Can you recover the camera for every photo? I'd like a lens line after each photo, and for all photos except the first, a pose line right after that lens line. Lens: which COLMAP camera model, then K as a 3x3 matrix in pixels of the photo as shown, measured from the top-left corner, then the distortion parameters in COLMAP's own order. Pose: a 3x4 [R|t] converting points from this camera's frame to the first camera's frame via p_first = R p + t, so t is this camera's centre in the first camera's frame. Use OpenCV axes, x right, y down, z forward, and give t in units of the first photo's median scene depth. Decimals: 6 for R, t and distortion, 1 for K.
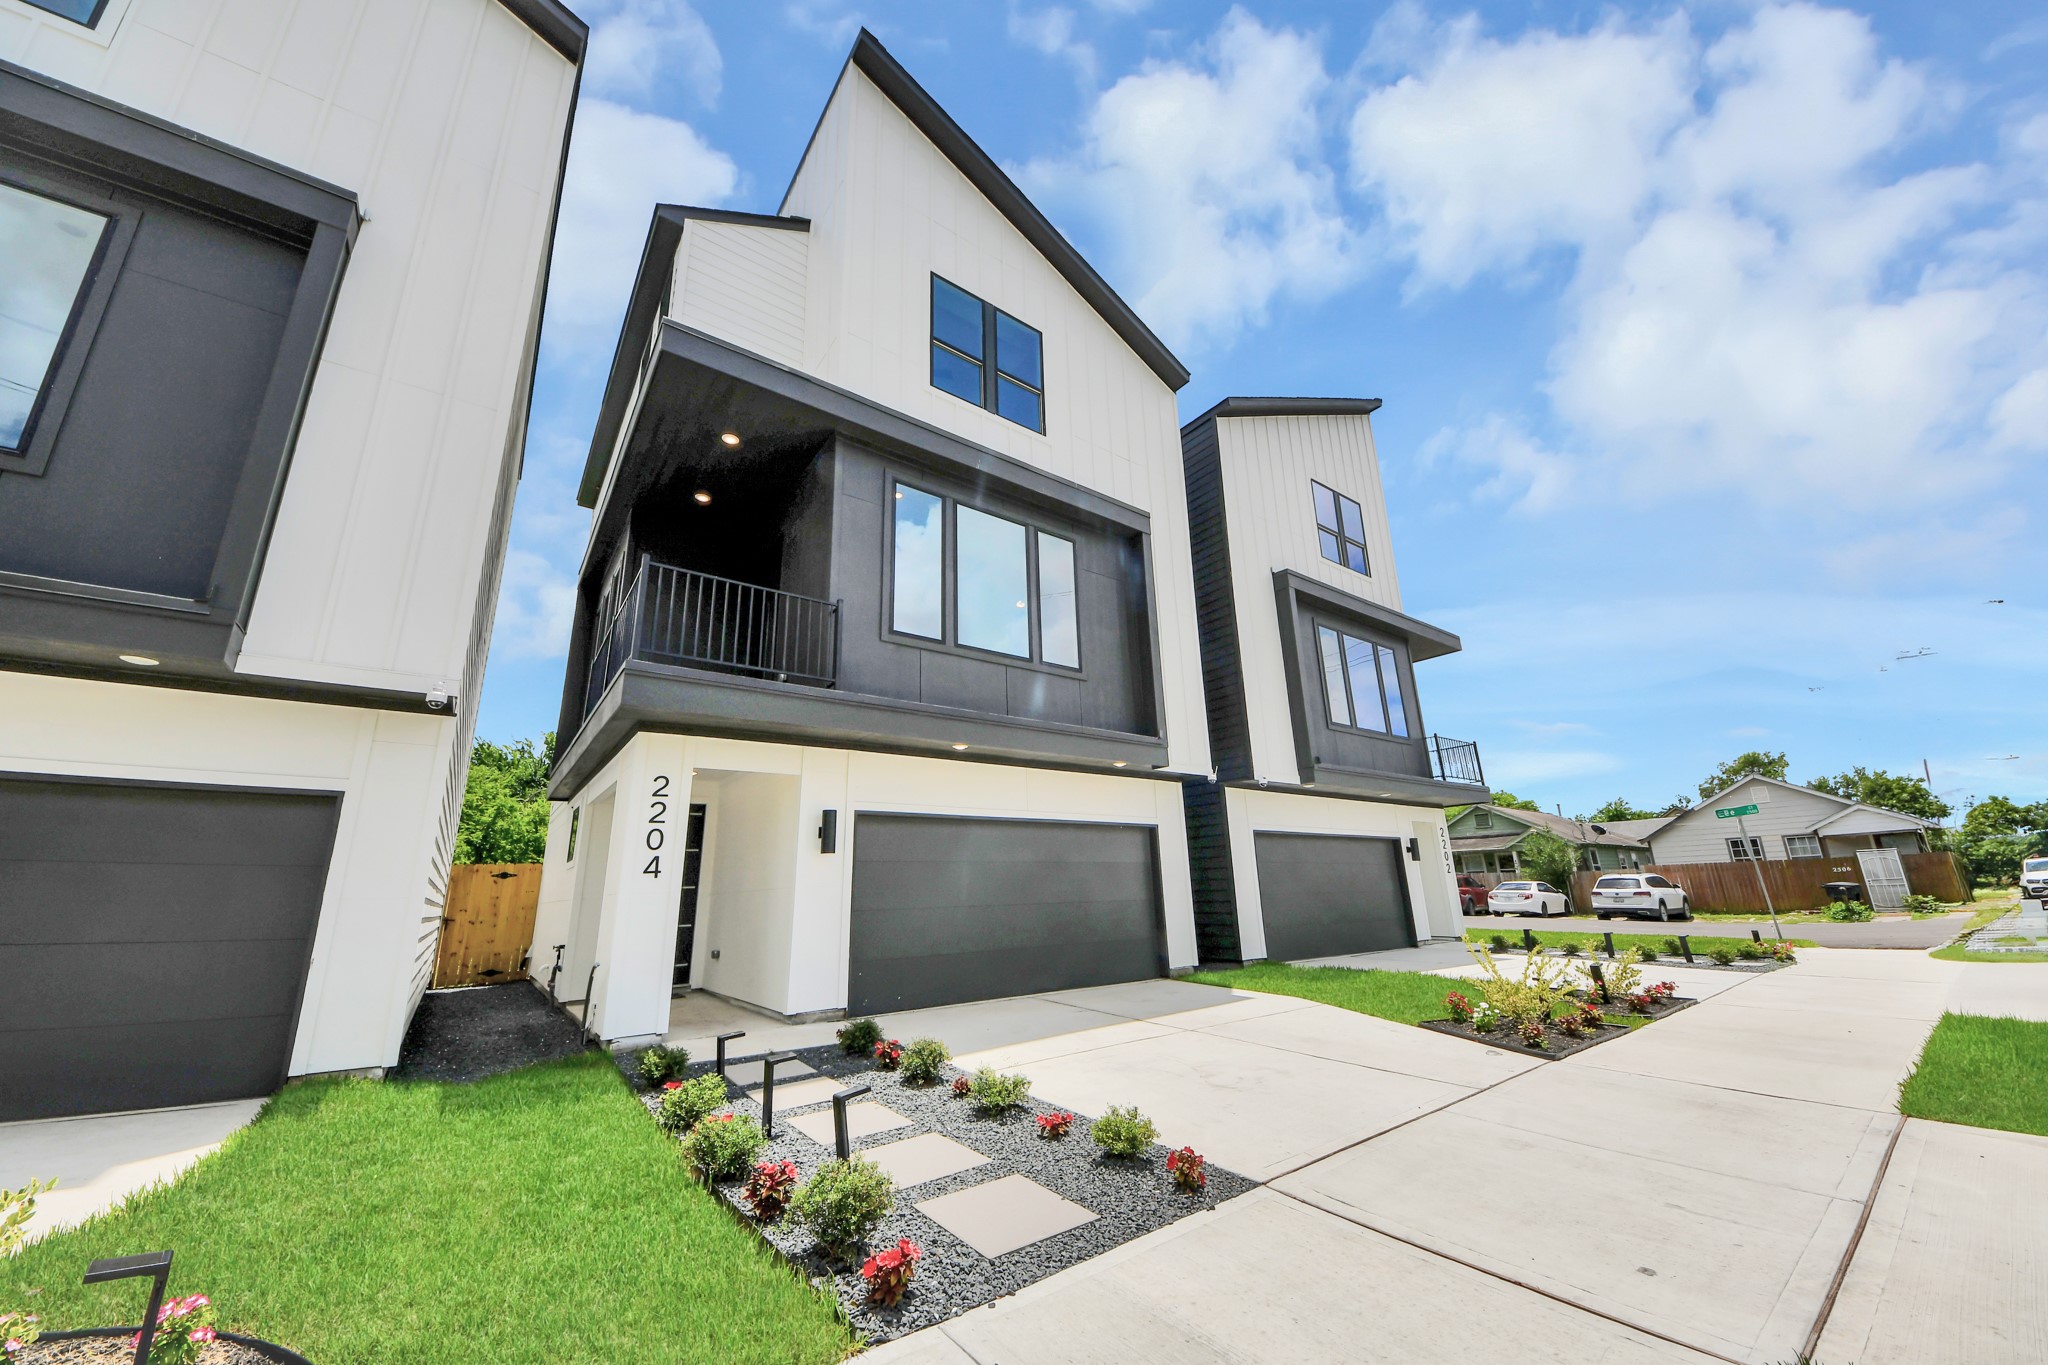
lens RADIAL K [[745.0, 0, 1023.8], [0, 745.0, 695.0], [0, 0, 1]] dist [0.039331, -0.029542]
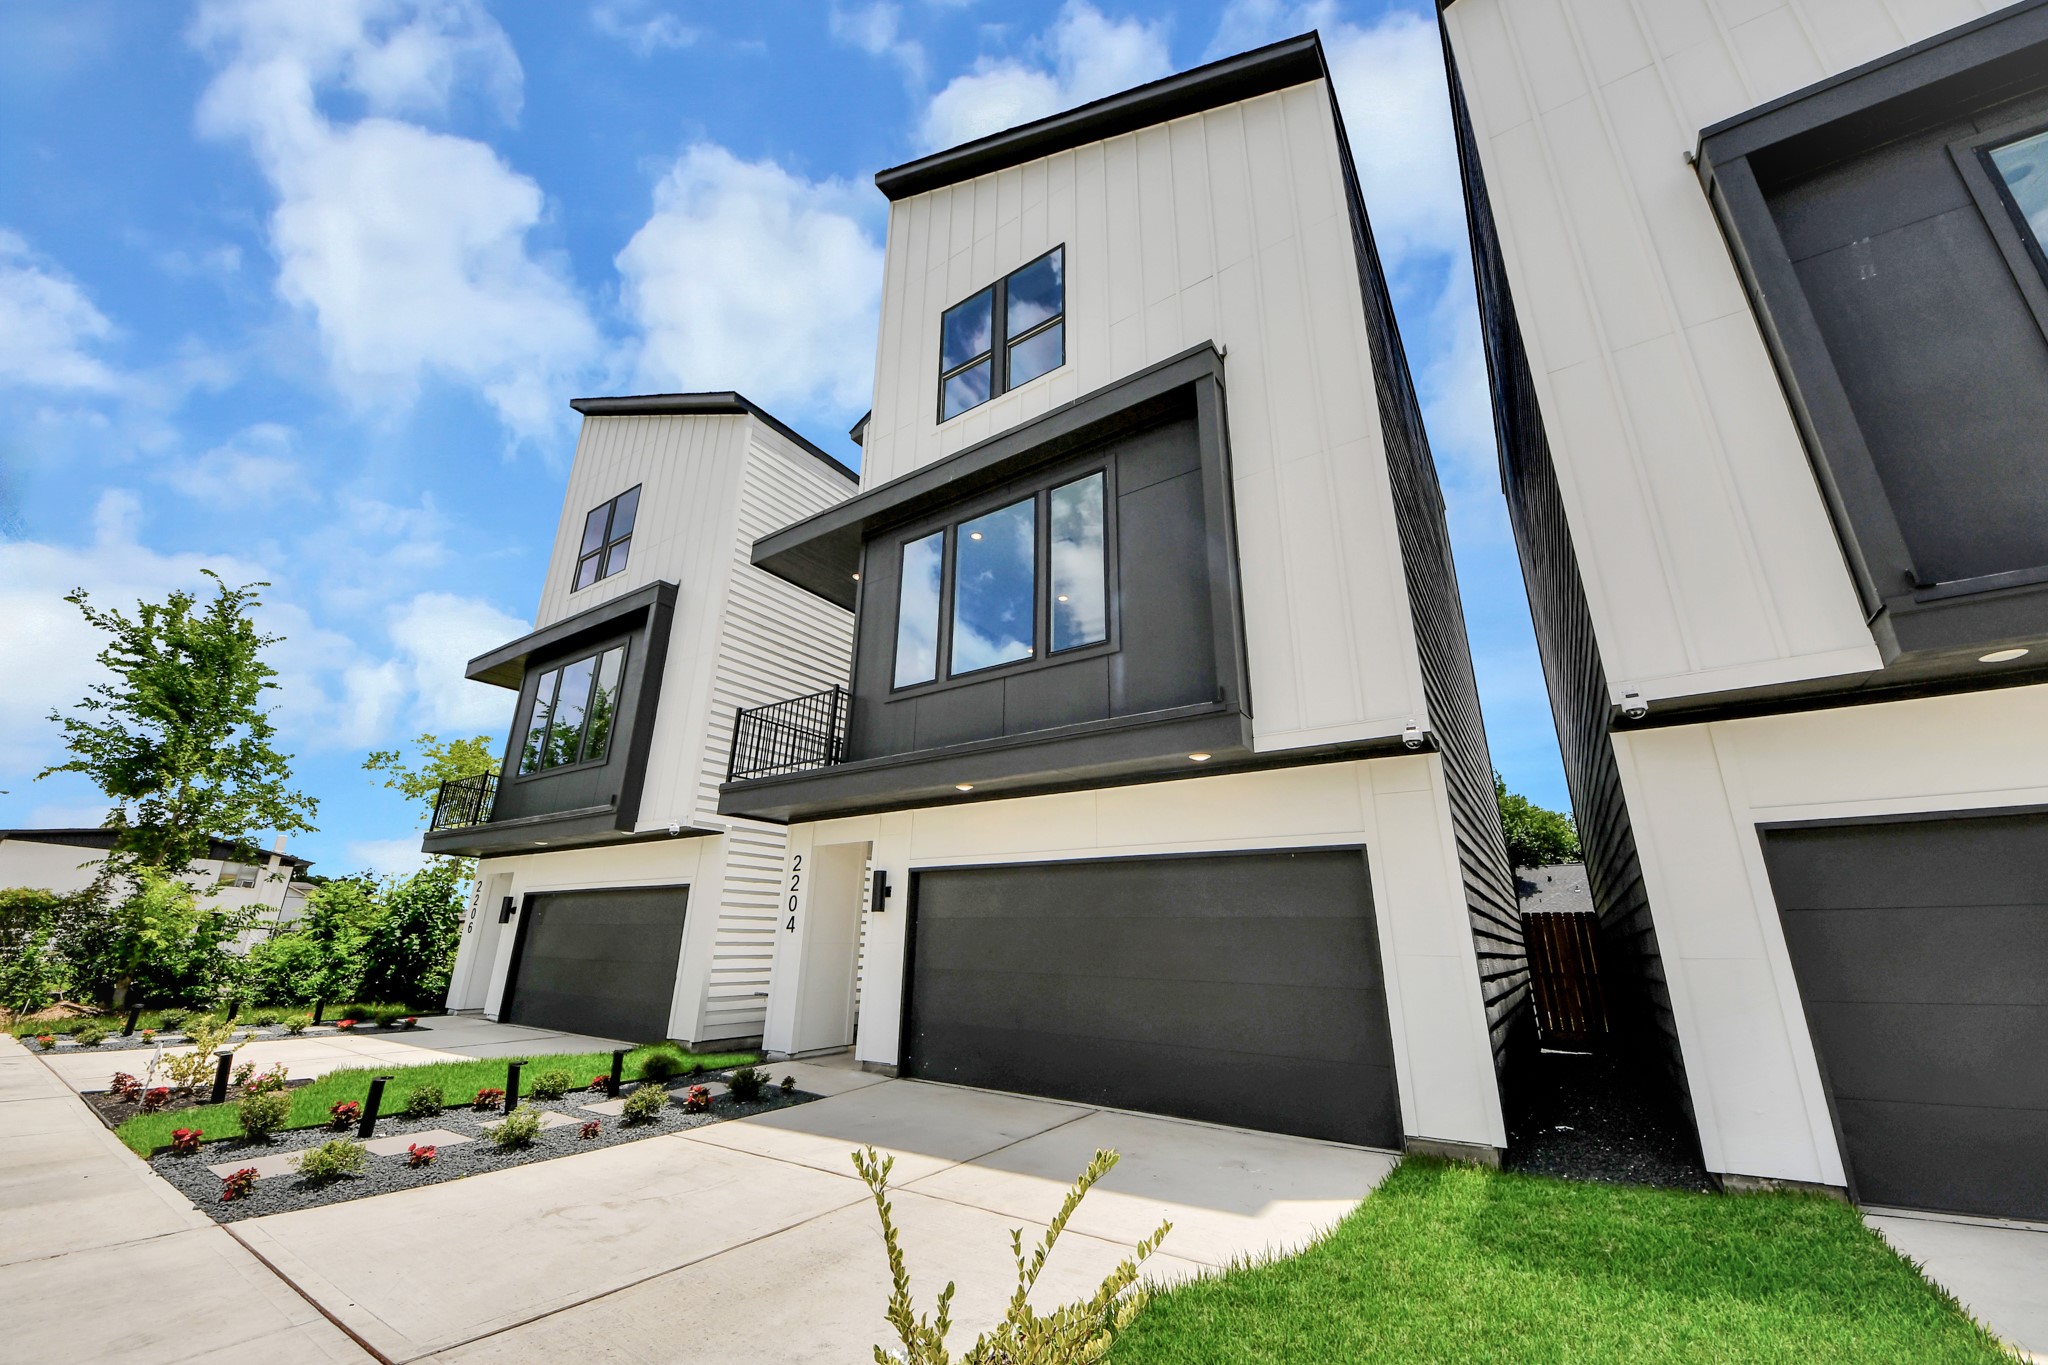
lens RADIAL K [[745.0, 0, 1023.8], [0, 745.0, 695.0], [0, 0, 1]] dist [0.039331, -0.029542]
pose [[0.324335, -0.259571, -0.909632, 0.677108], [0.239917, 0.952744, -0.186330, 0.128309], [0.915012, -0.157803, 0.371284, 0.647090]]
